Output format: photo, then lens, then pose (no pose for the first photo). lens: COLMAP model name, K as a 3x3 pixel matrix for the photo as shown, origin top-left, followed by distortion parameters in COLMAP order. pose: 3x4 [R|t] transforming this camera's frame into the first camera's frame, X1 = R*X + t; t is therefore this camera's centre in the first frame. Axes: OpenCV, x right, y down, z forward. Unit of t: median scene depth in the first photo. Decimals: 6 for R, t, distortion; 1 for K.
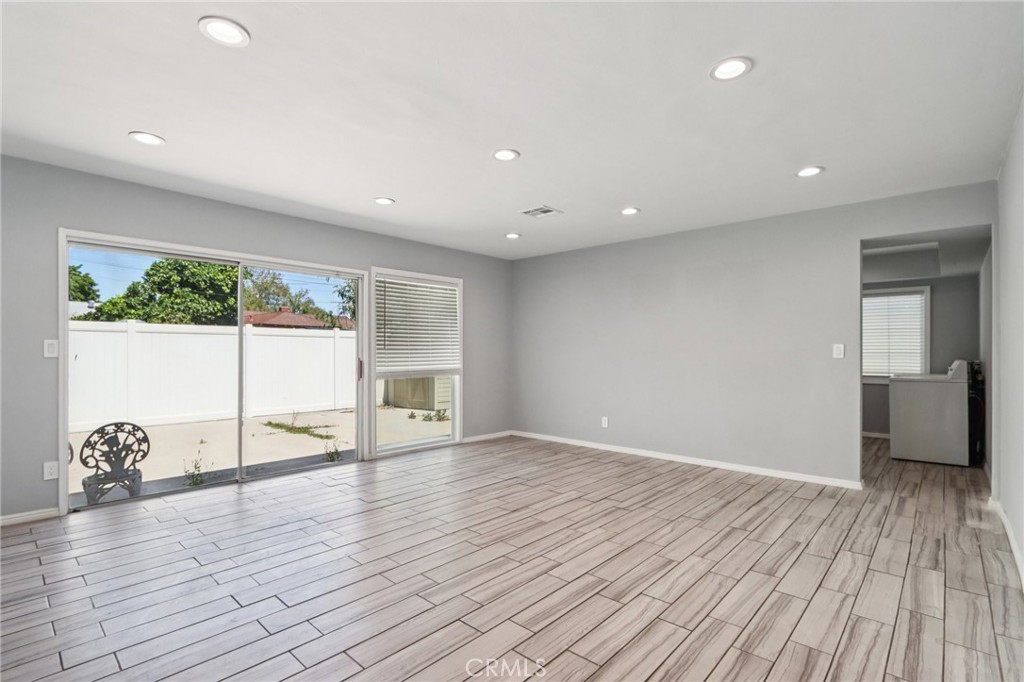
lens RADIAL K [[482.6, 0, 507.5], [0, 482.6, 350.5], [0, 0, 1]] dist [-0.016683, 0.002897]
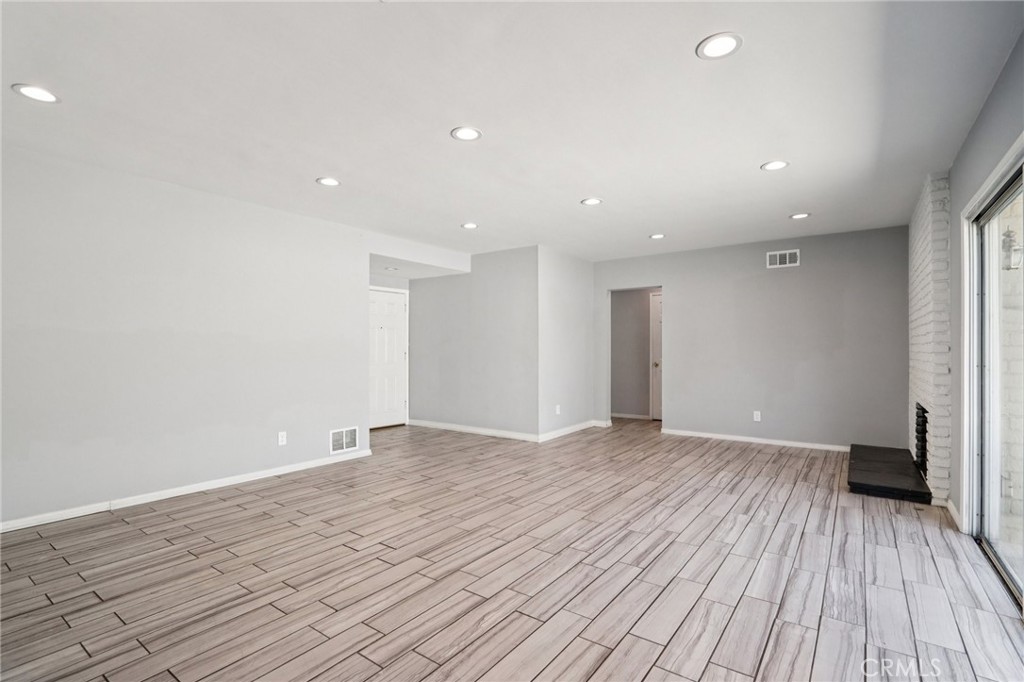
lens RADIAL K [[482.6, 0, 515.1], [0, 482.6, 335.3], [0, 0, 1]] dist [-0.016683, 0.002897]
pose [[-0.992148, -0.002901, -0.125034, 0.016218], [0.000672, 0.999593, -0.028528, 0.003020], [0.125066, -0.028388, -0.991742, 1.731132]]
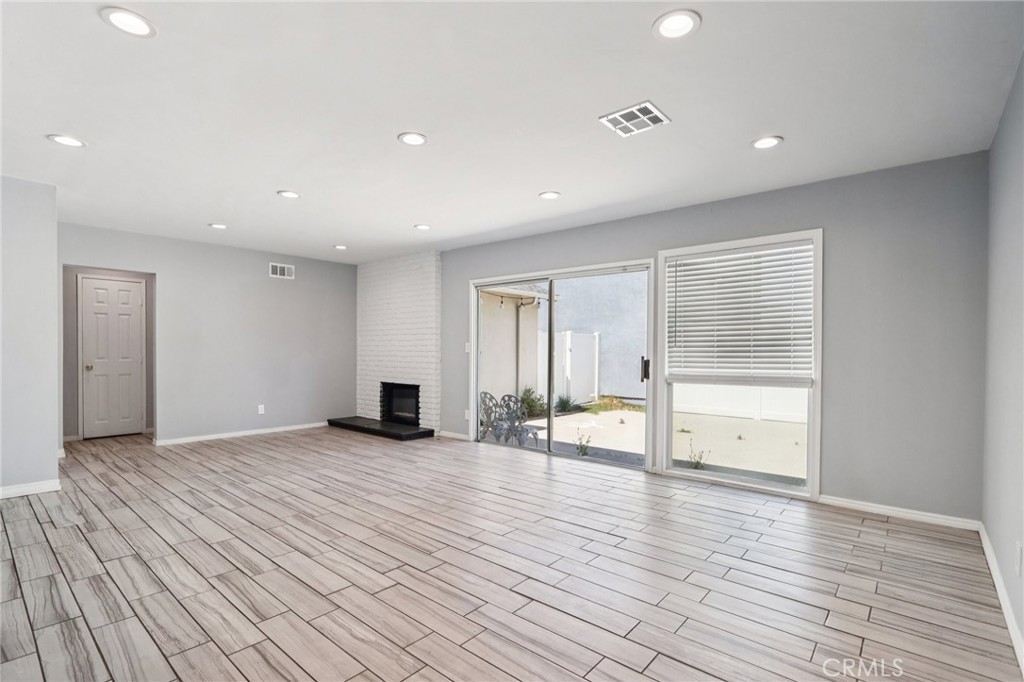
lens RADIAL K [[482.6, 0, 506.0], [0, 482.6, 346.4], [0, 0, 1]] dist [-0.016683, 0.002897]
pose [[0.034656, -0.008046, -0.999367, 0.851687], [-0.003505, 0.999960, -0.008172, 0.007586], [0.999393, 0.003786, 0.034627, 1.032827]]
